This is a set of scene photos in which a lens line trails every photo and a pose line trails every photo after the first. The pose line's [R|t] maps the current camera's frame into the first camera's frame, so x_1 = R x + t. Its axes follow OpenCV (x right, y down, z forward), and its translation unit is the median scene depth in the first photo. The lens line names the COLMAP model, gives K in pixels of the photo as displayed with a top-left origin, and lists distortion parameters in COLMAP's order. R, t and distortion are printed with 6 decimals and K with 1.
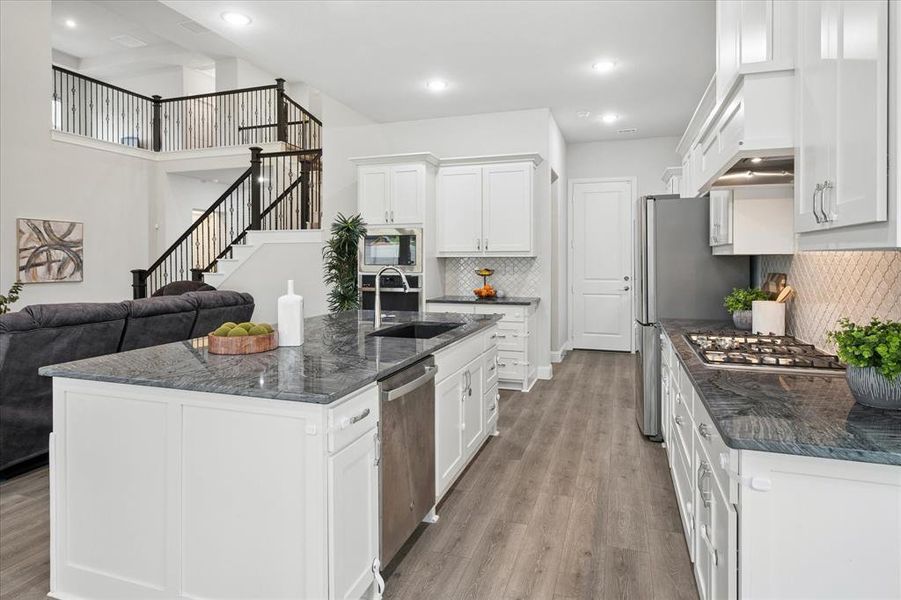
lens RADIAL K [[520.3, 0, 446.6], [0, 520.3, 262.9], [0, 0, 1]] dist [-0.002160, -0.000071]
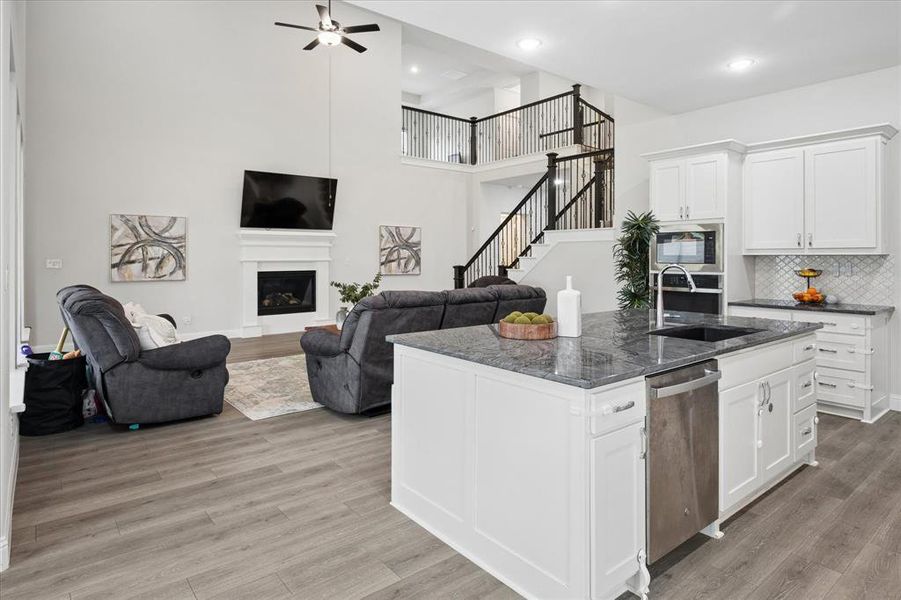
lens RADIAL K [[517.4, 0, 446.5], [0, 517.4, 257.4], [0, 0, 1]] dist [0.008511, -0.005467]
pose [[0.844118, 0.002049, -0.536154, 0.028991], [-0.005501, 0.999973, -0.004840, 0.000146], [0.536129, 0.007036, 0.844107, -0.024229]]
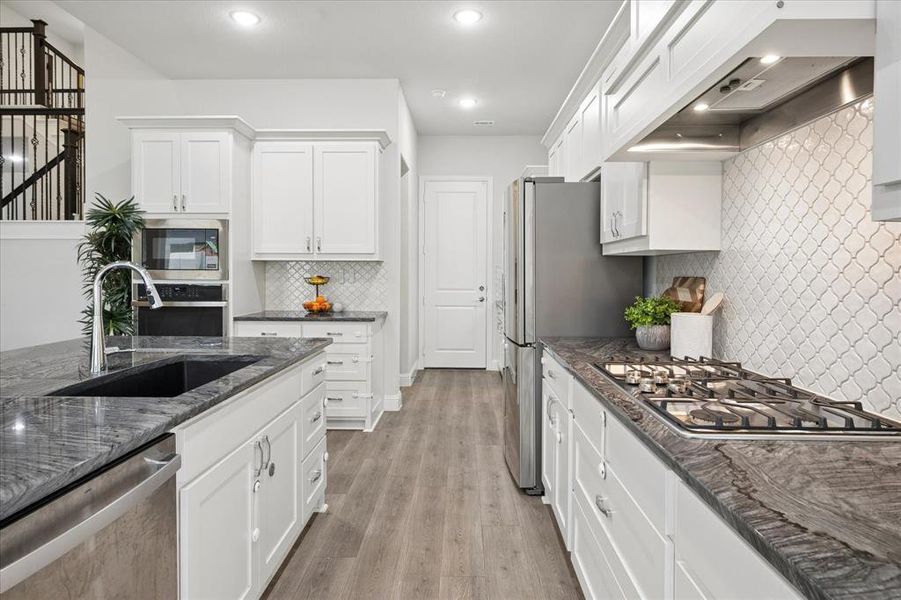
lens RADIAL K [[512.0, 0, 454.0], [0, 512.0, 281.3], [0, 0, 1]] dist [-0.001083, -0.001207]
pose [[0.953760, 0.000058, 0.300568, 0.037903], [-0.003387, 0.999939, 0.010556, 0.010751], [-0.300549, -0.011086, 0.953702, 0.201194]]
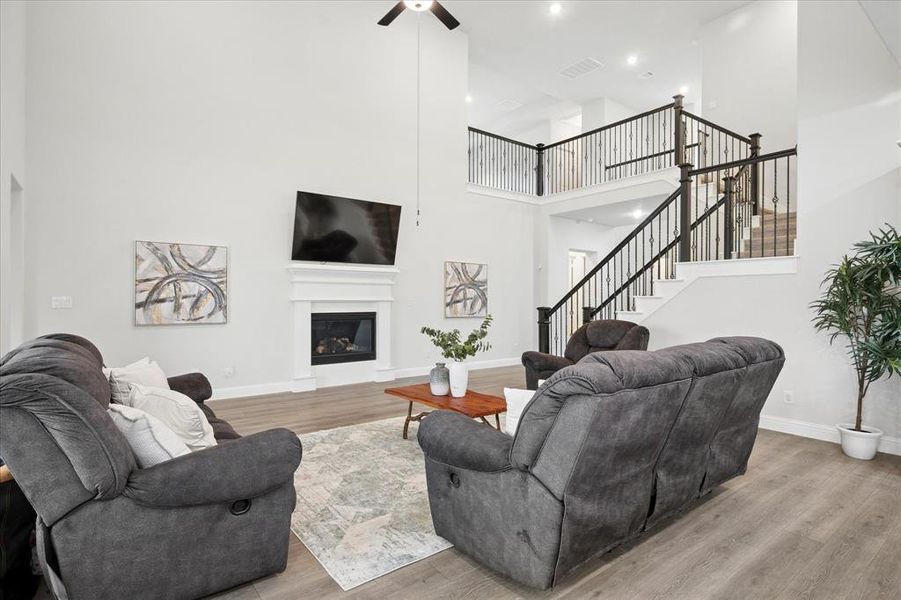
lens RADIAL K [[461.1, 0, 444.9], [0, 461.1, 299.5], [0, 0, 1]] dist [0.003329, -0.001469]
pose [[0.827760, 0.003212, -0.561074, -0.326890], [-0.008422, 0.999942, -0.006701, 0.008571], [0.561020, 0.010272, 0.827739, 0.194980]]
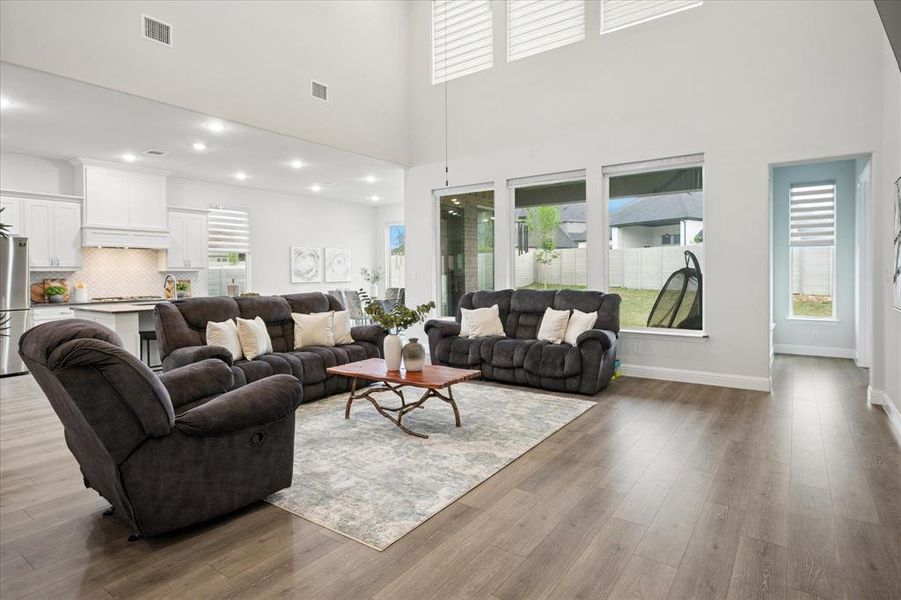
lens RADIAL K [[481.9, 0, 442.1], [0, 481.9, 281.0], [0, 0, 1]] dist [-0.005567, 0.005281]
pose [[-0.951757, 0.005611, 0.306802, -0.964423], [0.012104, 0.999741, 0.019265, 0.004889], [-0.306614, 0.022049, -0.951578, 1.392955]]
